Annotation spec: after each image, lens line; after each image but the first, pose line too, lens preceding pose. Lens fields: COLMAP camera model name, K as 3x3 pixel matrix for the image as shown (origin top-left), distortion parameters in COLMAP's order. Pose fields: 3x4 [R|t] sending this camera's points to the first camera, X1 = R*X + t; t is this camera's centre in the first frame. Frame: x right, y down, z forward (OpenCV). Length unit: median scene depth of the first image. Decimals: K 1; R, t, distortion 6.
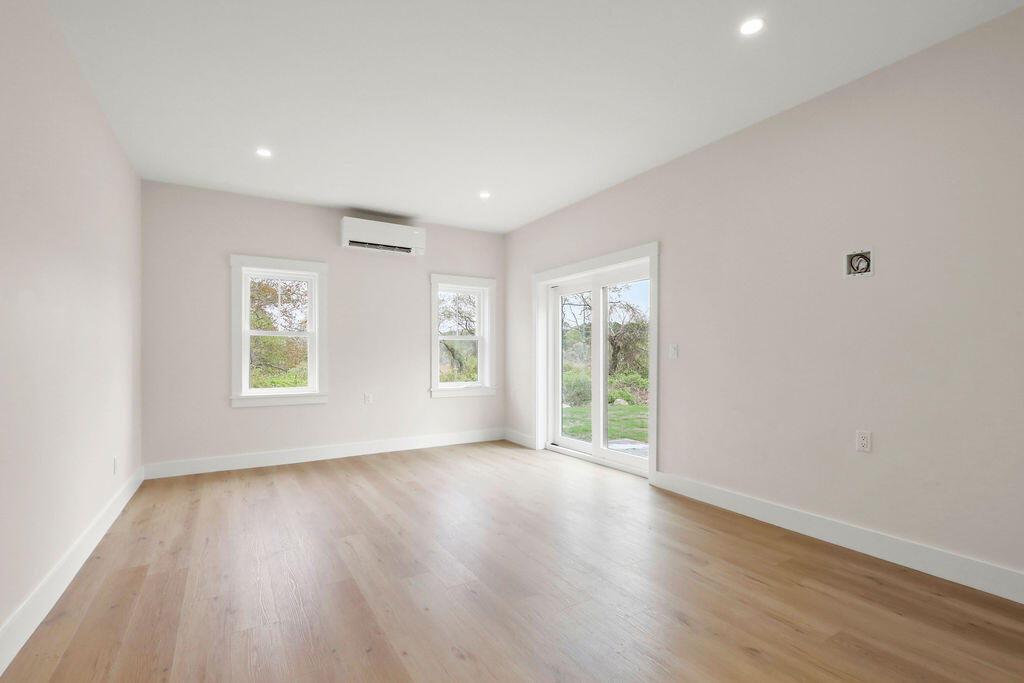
lens RADIAL K [[464.4, 0, 515.0], [0, 464.4, 353.4], [0, 0, 1]] dist [0.001203, 0.000210]
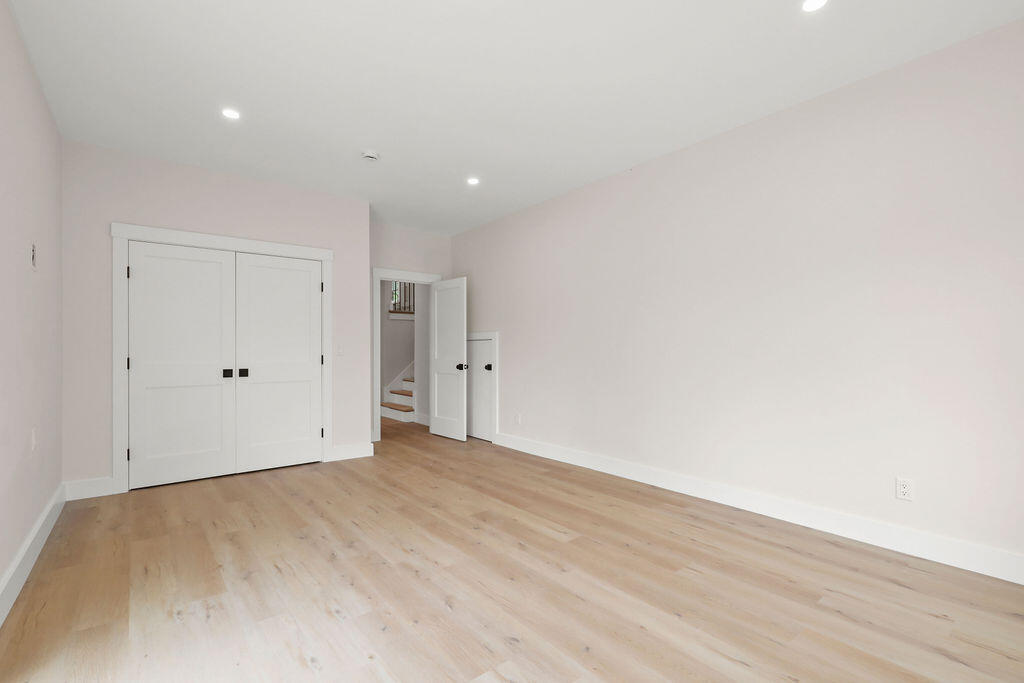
lens RADIAL K [[464.4, 0, 515.0], [0, 464.4, 353.4], [0, 0, 1]] dist [0.001203, 0.000210]
pose [[-0.991445, 0.003191, -0.130487, -0.125090], [0.003034, 0.999994, 0.001403, 0.009325], [0.130491, 0.000995, -0.991449, 2.060149]]
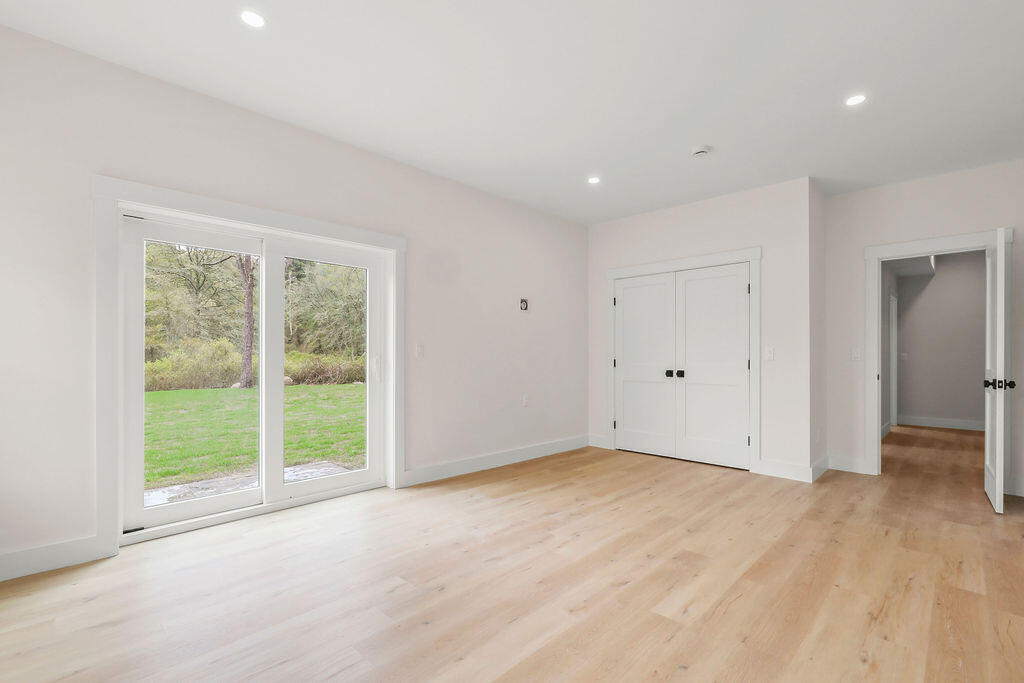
lens RADIAL K [[464.4, 0, 515.0], [0, 464.4, 353.4], [0, 0, 1]] dist [0.001203, 0.000210]
pose [[-0.247270, 0.005263, 0.968932, -1.031194], [-0.007158, 0.999948, -0.007258, 0.012628], [-0.968920, -0.008731, -0.247220, 1.480739]]
